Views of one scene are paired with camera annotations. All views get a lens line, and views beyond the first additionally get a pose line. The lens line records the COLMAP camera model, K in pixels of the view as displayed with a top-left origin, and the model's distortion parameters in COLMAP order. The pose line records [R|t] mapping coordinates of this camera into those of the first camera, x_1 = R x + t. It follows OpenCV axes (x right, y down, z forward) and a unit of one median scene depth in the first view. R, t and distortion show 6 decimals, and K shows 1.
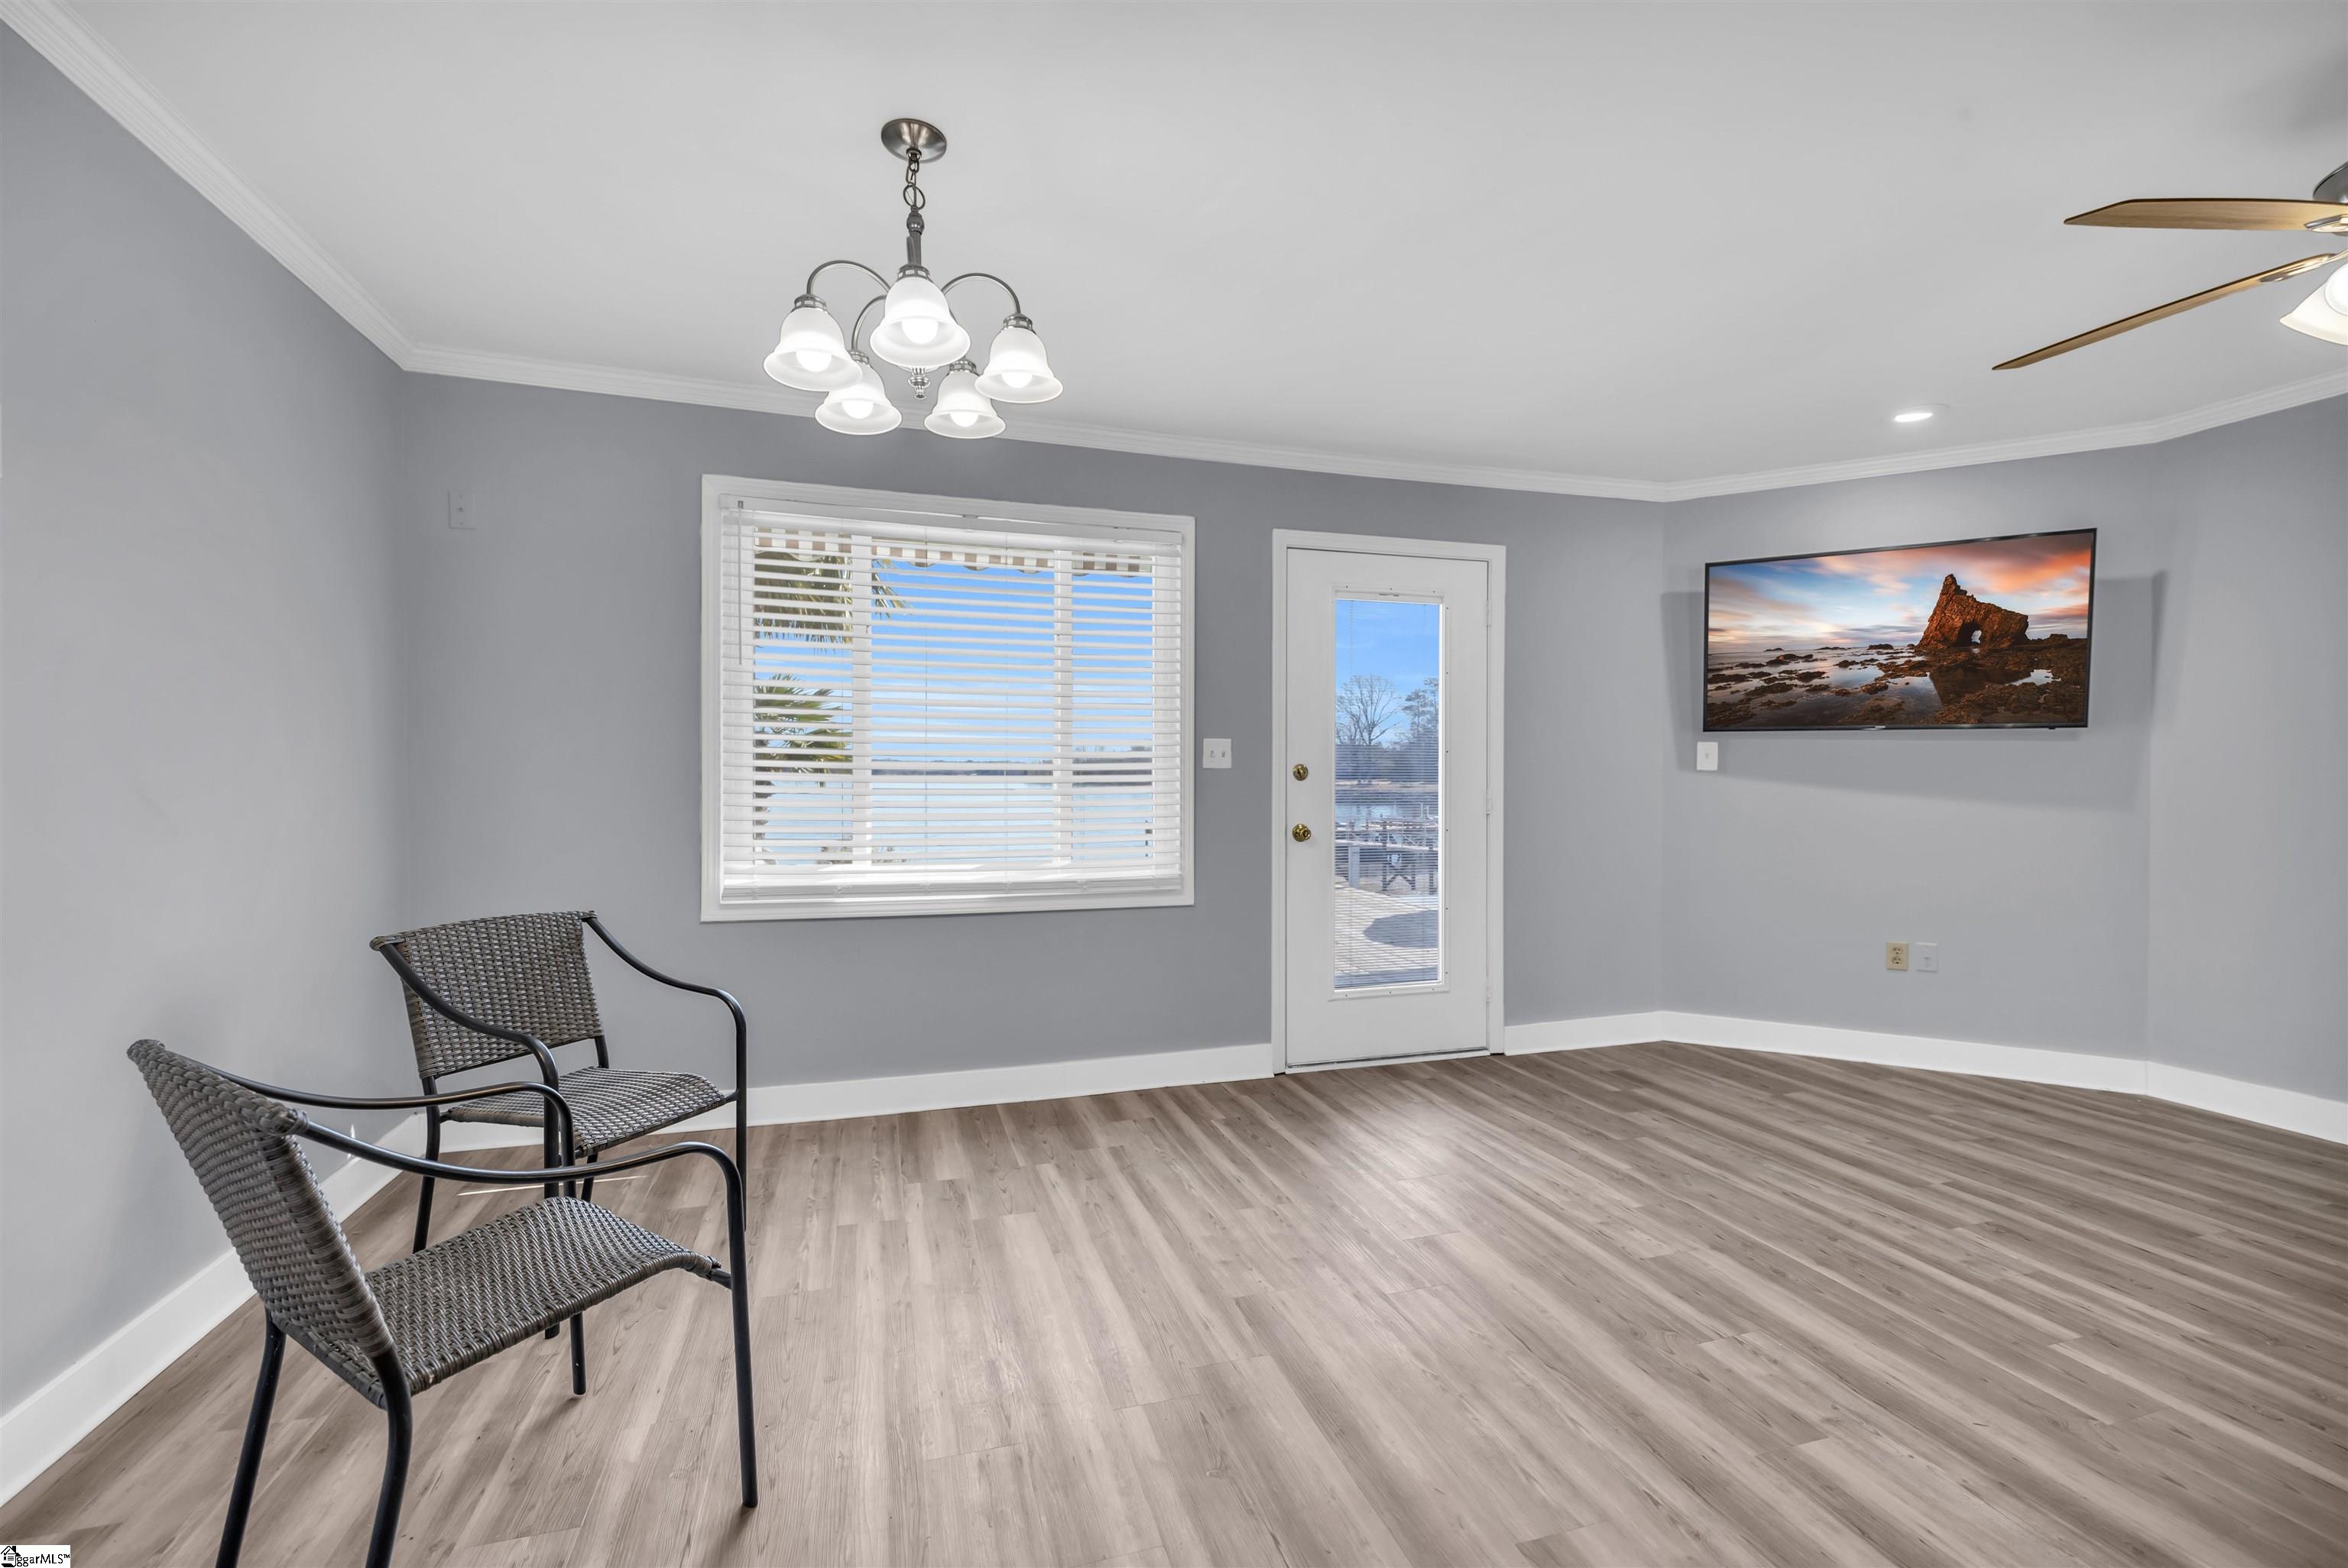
lens RADIAL K [[1007.3, 0, 1174.0], [0, 1007.3, 784.0], [0, 0, 1]] dist [-0.000315, -0.000045]
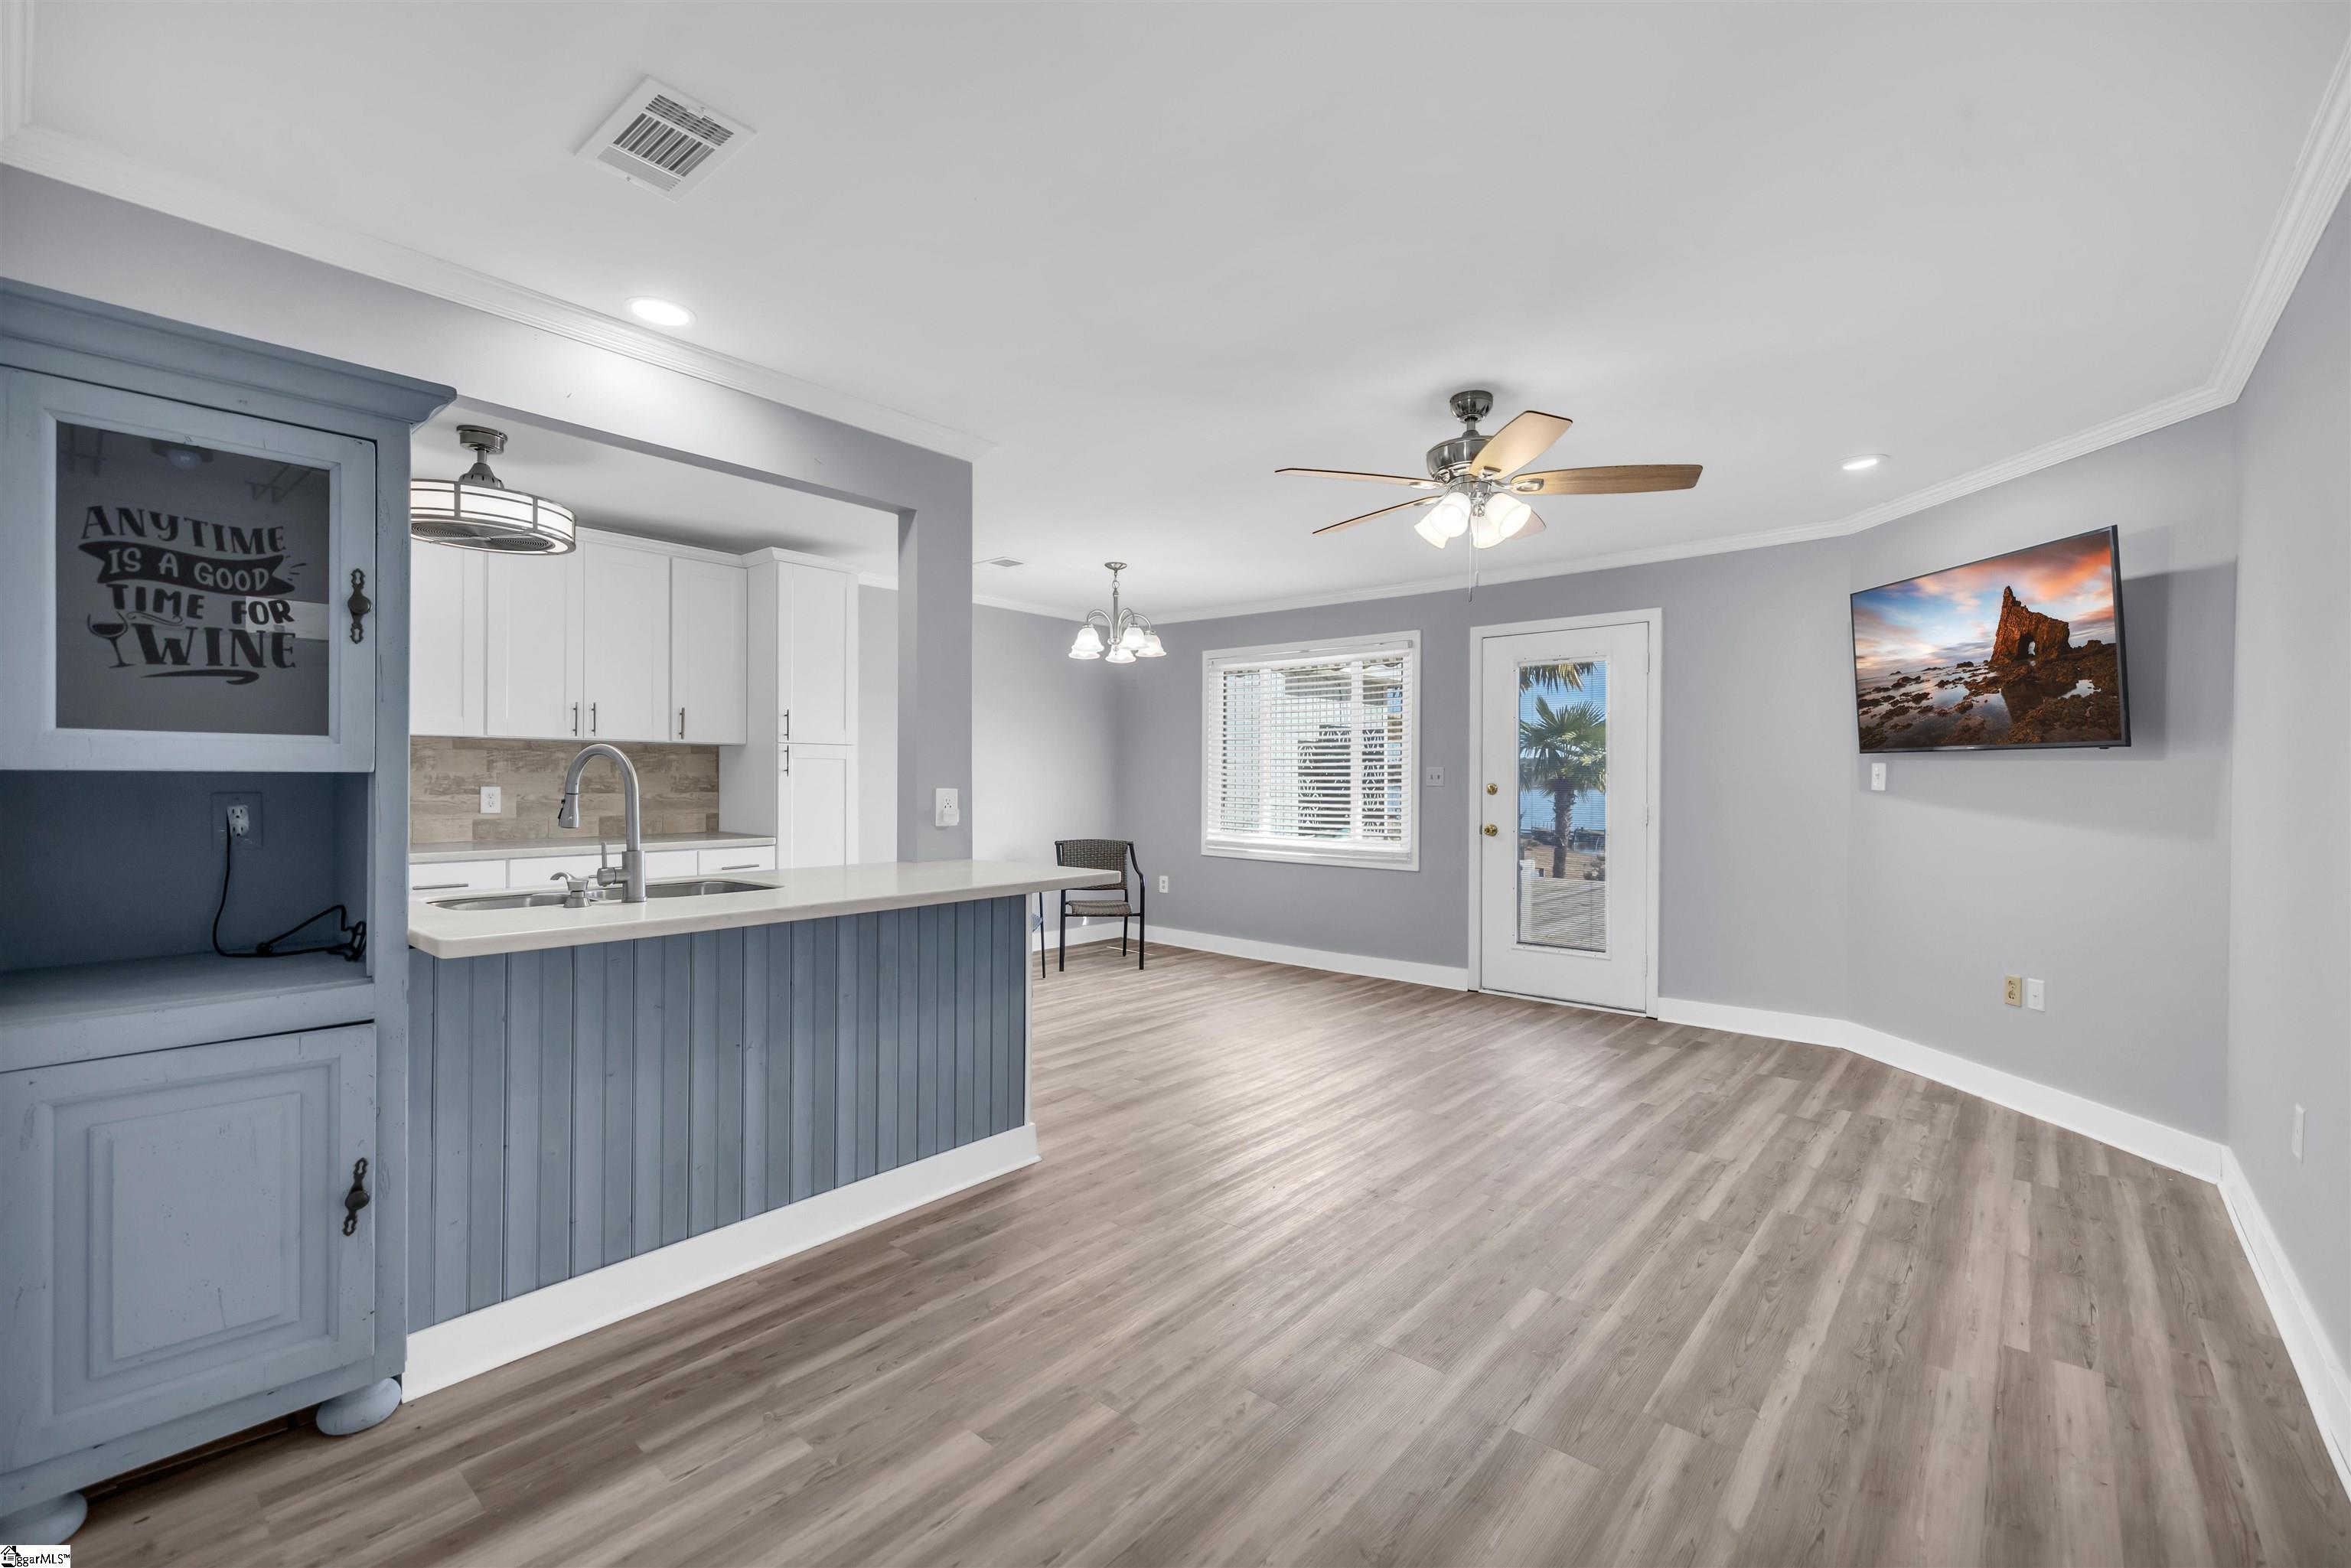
lens RADIAL K [[896.4, 0, 1175.5], [0, 896.4, 784.0], [0, 0, 1]] dist [-0.000584, -0.000048]
pose [[0.550022, 0.002730, -0.835146, 1.008354], [-0.026959, 0.999532, -0.014487, 0.012549], [0.834715, 0.030483, 0.549838, -0.113603]]
